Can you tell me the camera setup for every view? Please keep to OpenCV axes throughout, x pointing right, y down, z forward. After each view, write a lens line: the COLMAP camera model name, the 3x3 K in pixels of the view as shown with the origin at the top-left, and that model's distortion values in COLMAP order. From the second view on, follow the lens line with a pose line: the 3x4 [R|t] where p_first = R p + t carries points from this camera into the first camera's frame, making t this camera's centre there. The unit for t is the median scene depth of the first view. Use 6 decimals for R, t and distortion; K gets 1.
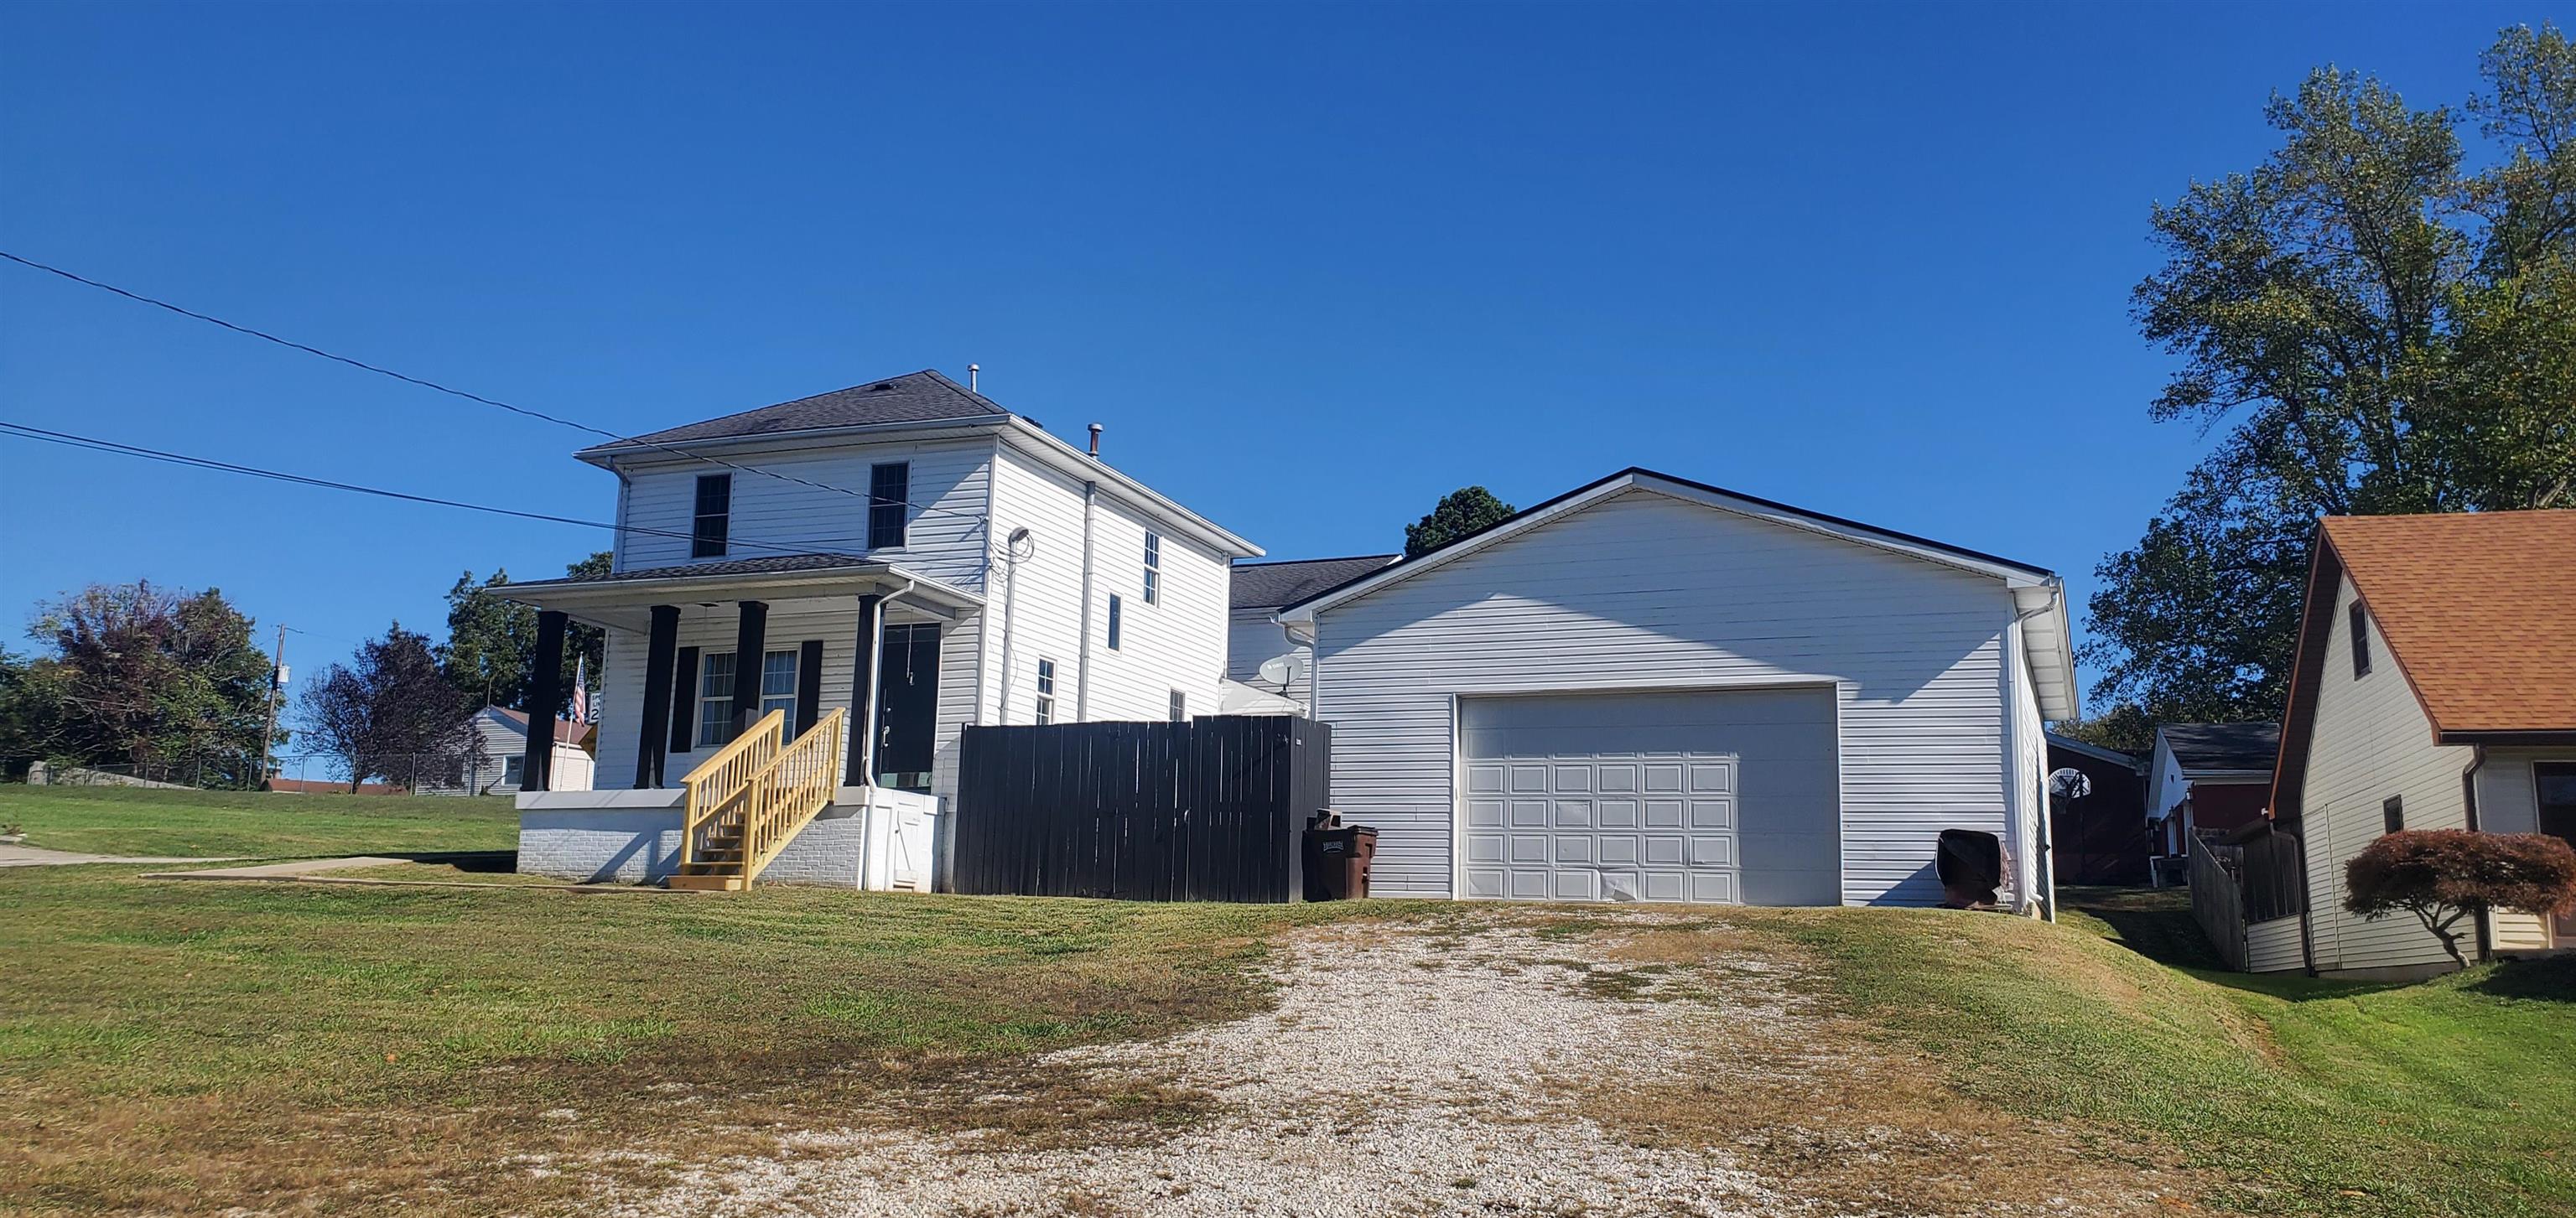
lens RADIAL K [[1948.0, 0, 1360.0], [0, 1948.0, 549.7], [0, 0, 1]] dist [0.091427, -0.002218]
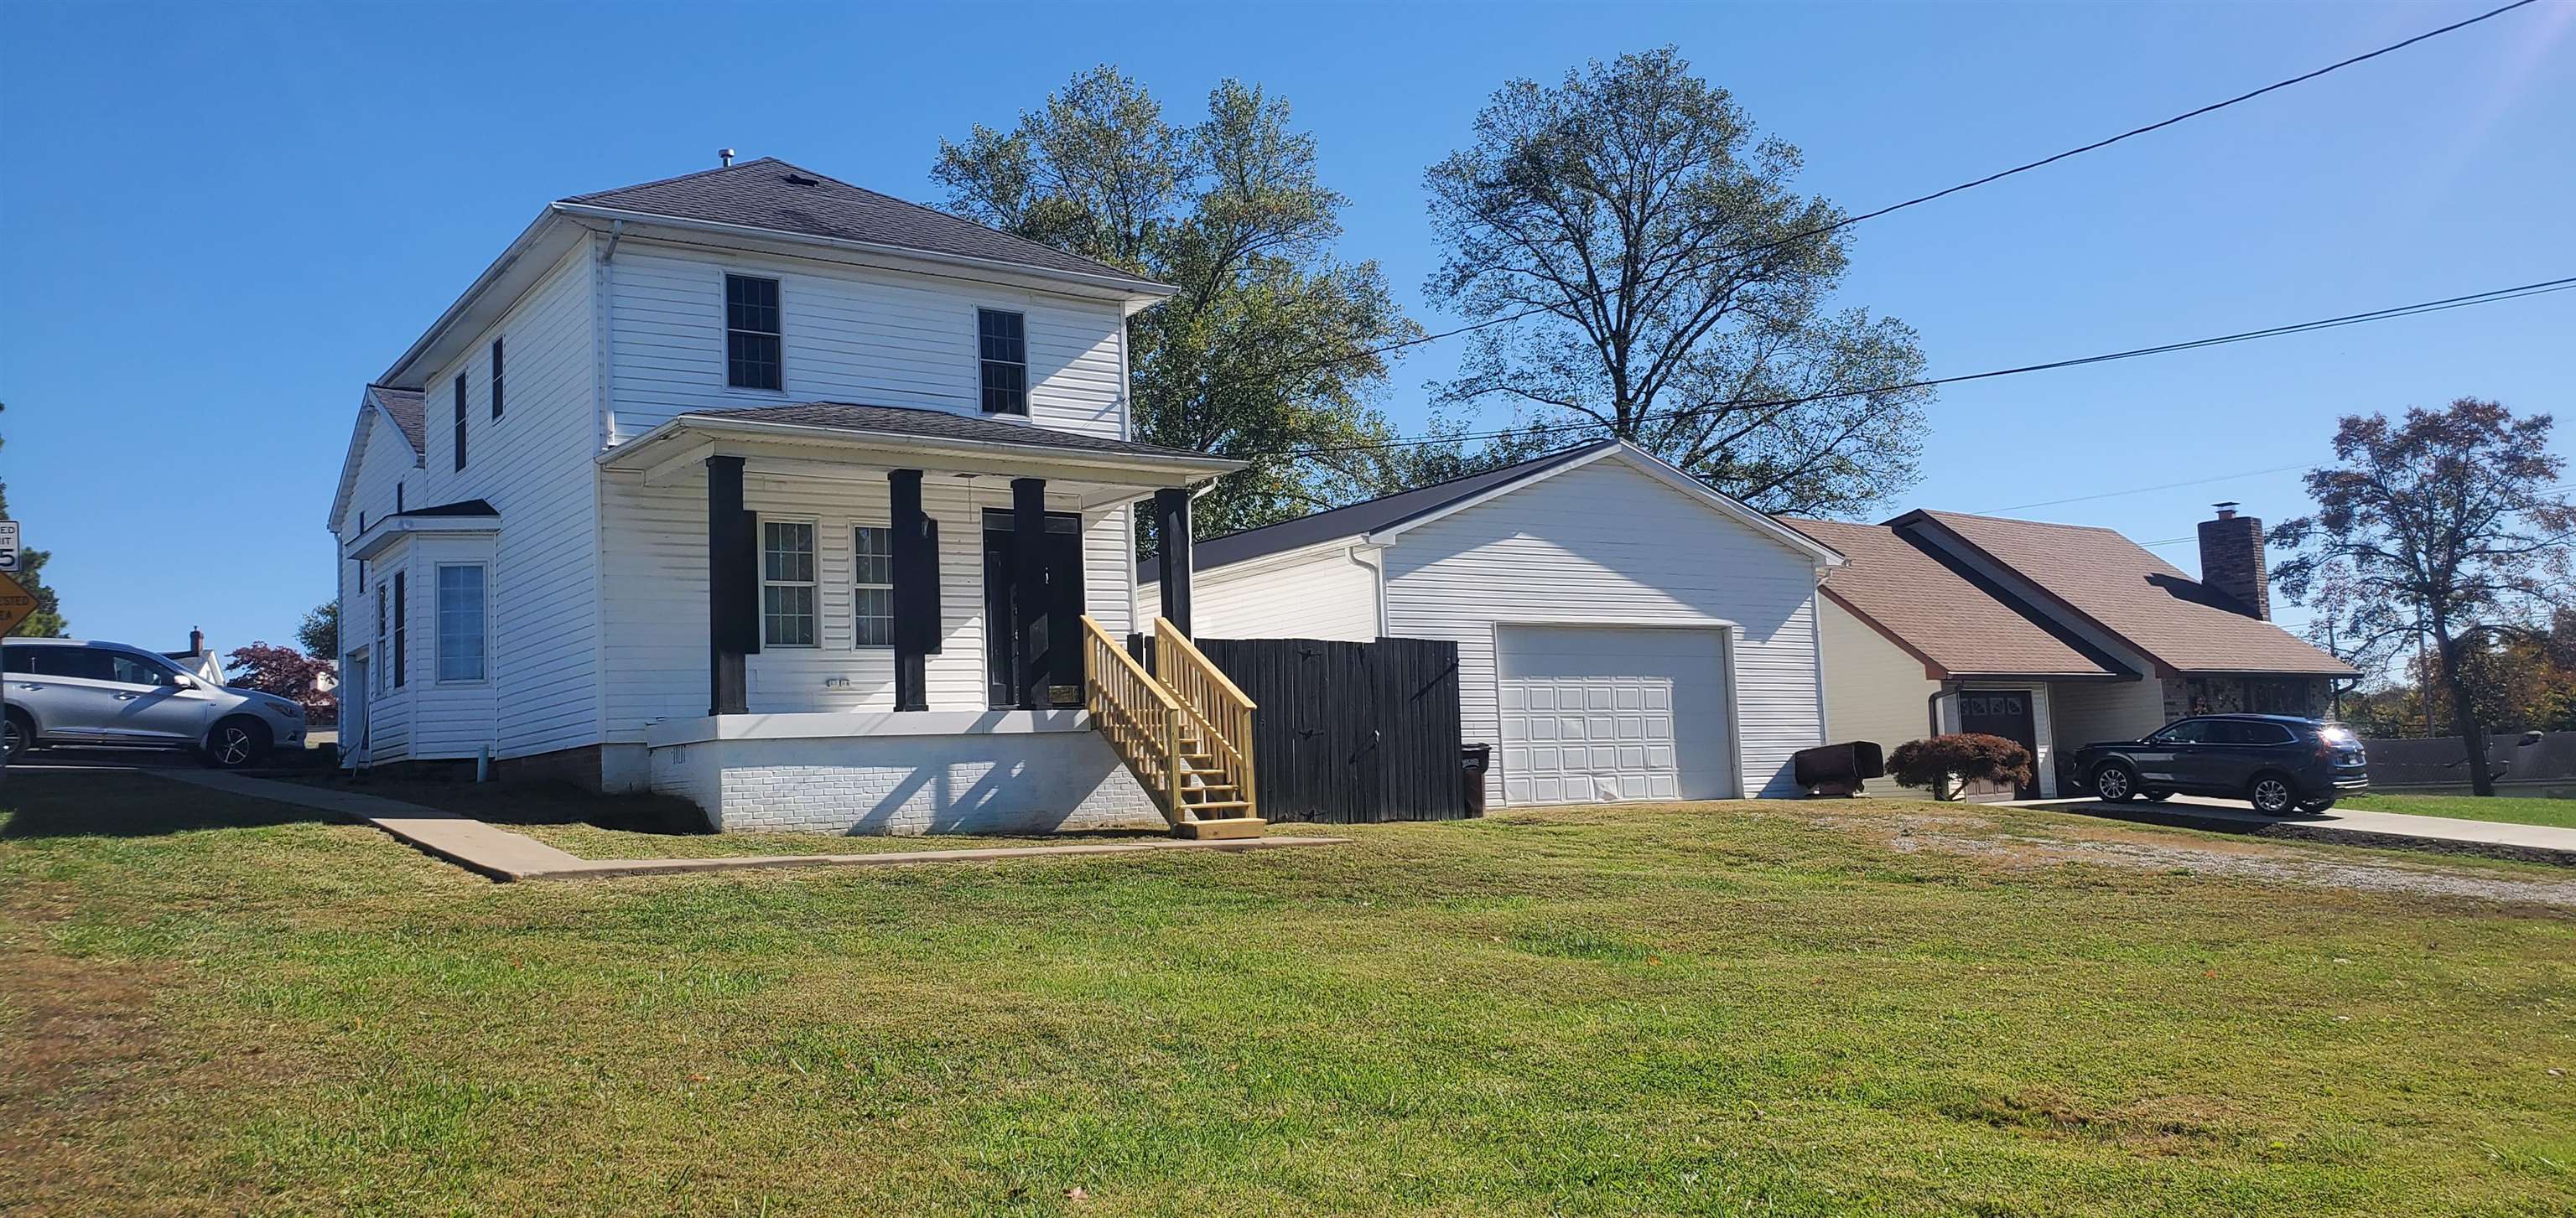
lens RADIAL K [[1948.0, 0, 1360.0], [0, 1948.0, 549.7], [0, 0, 1]] dist [0.091427, -0.002218]
pose [[0.561046, 0.058498, 0.825715, -0.863574], [-0.122177, 0.992427, 0.012706, 0.027740], [-0.818719, -0.108012, 0.563944, 0.423617]]
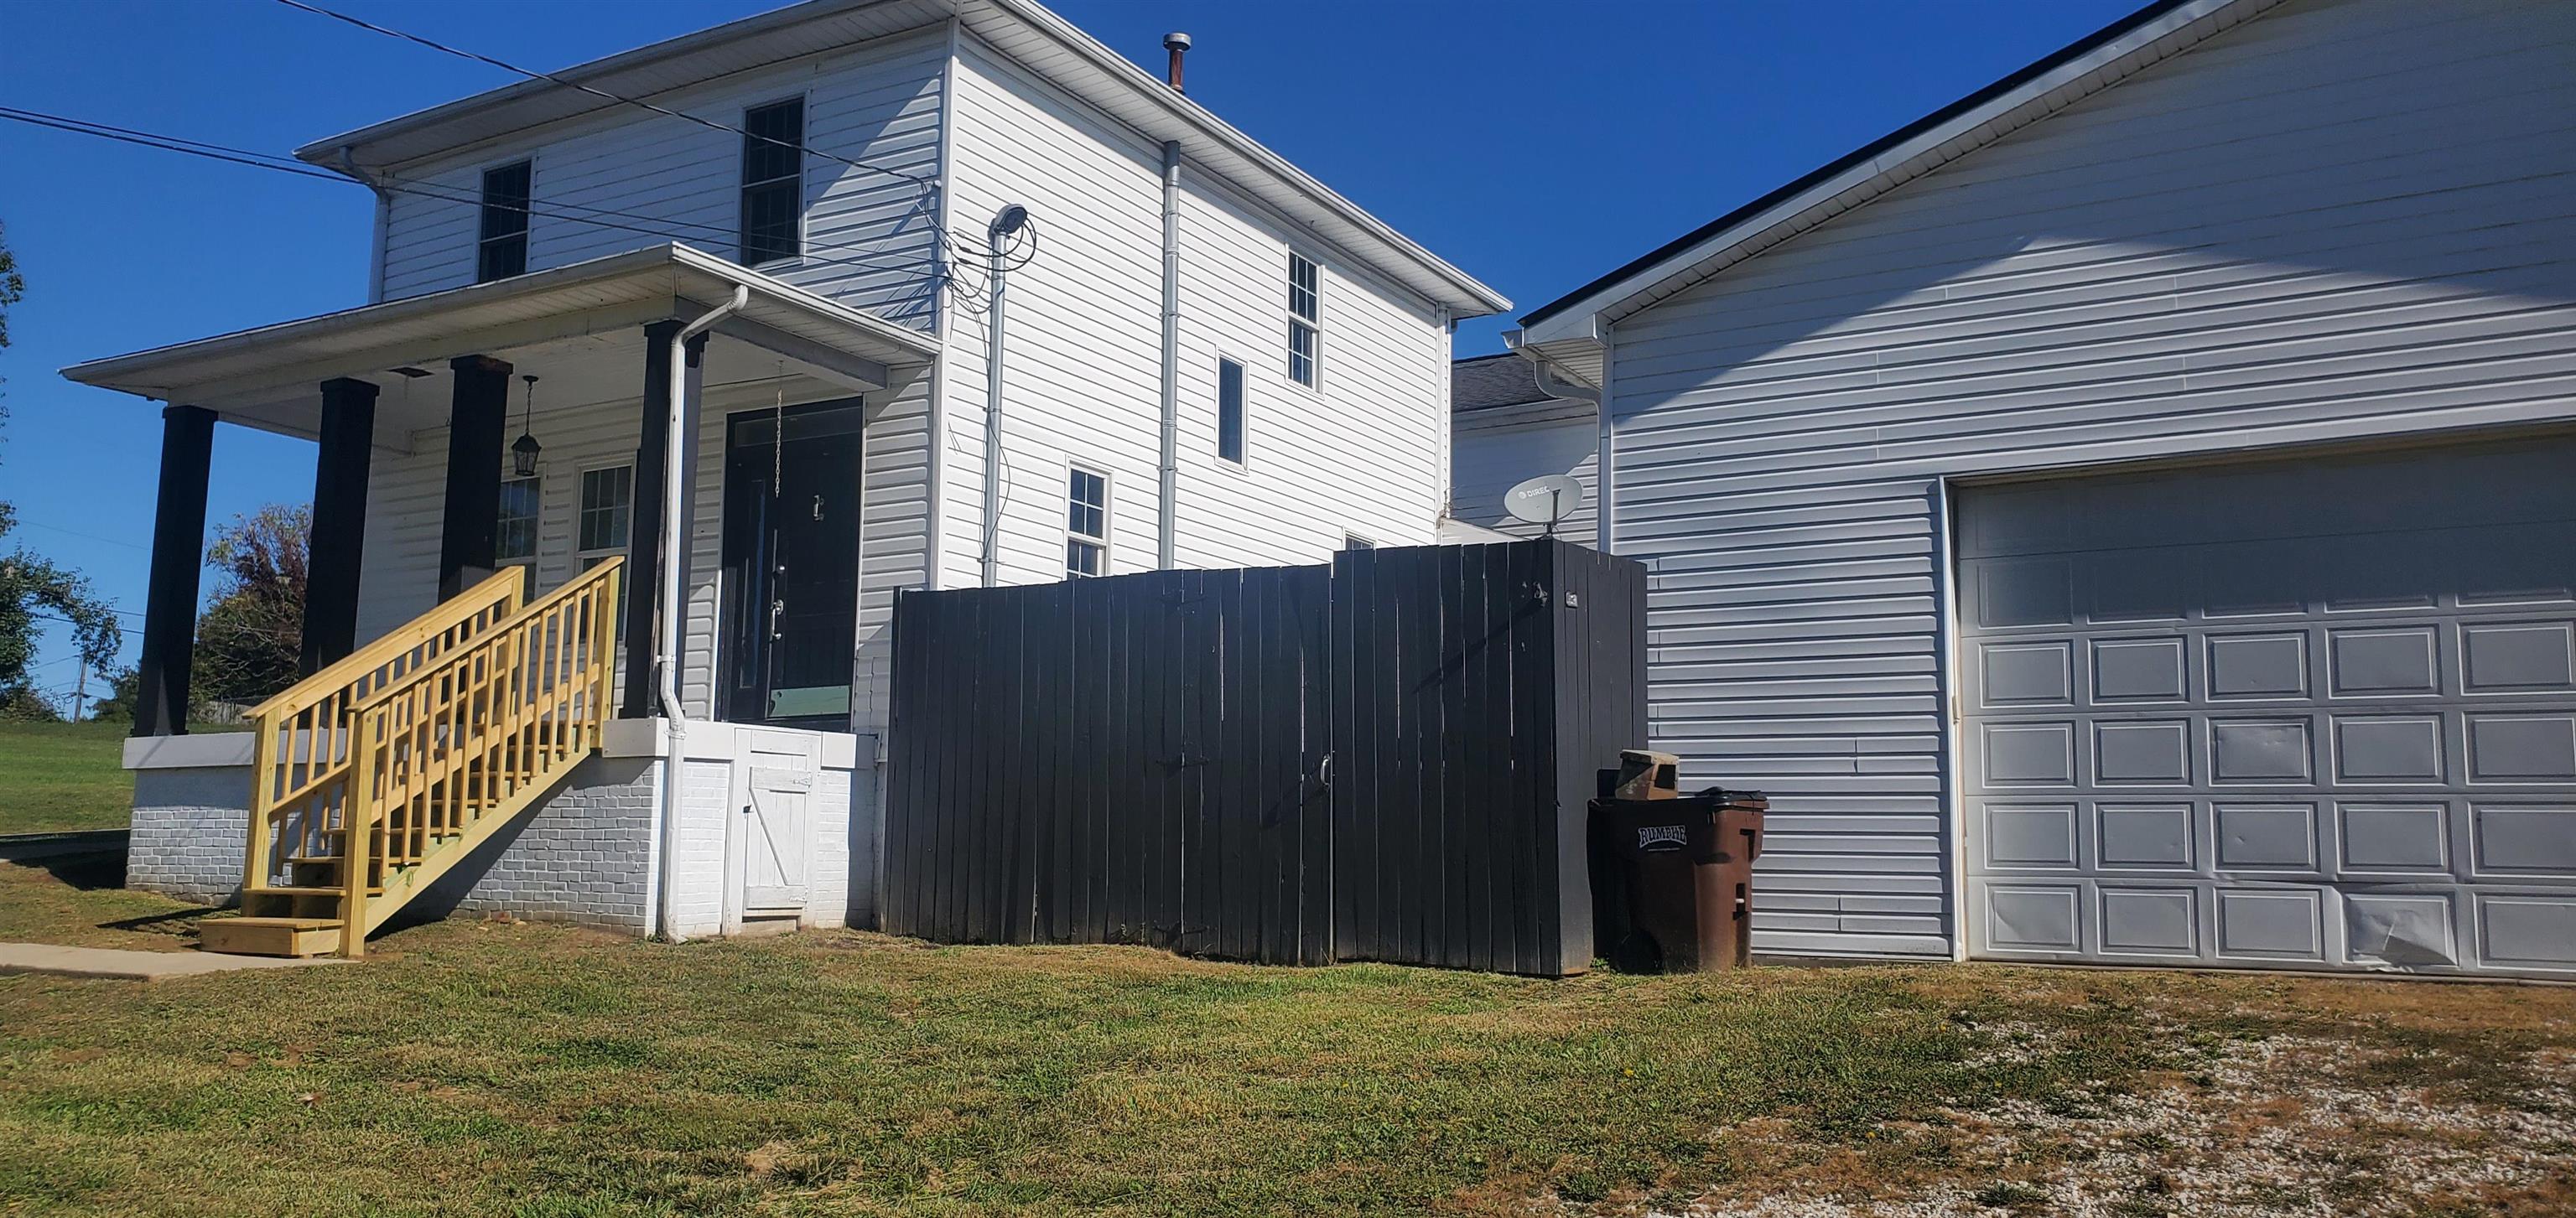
lens RADIAL K [[1940.0, 0, 1281.4], [0, 1940.0, 651.0], [0, 0, 1]] dist [0.077419, -0.001286]
pose [[0.982305, -0.026837, -0.185358, -0.014275], [0.044020, 0.995039, 0.089218, 0.063799], [0.182044, -0.095798, 0.978613, 0.522895]]
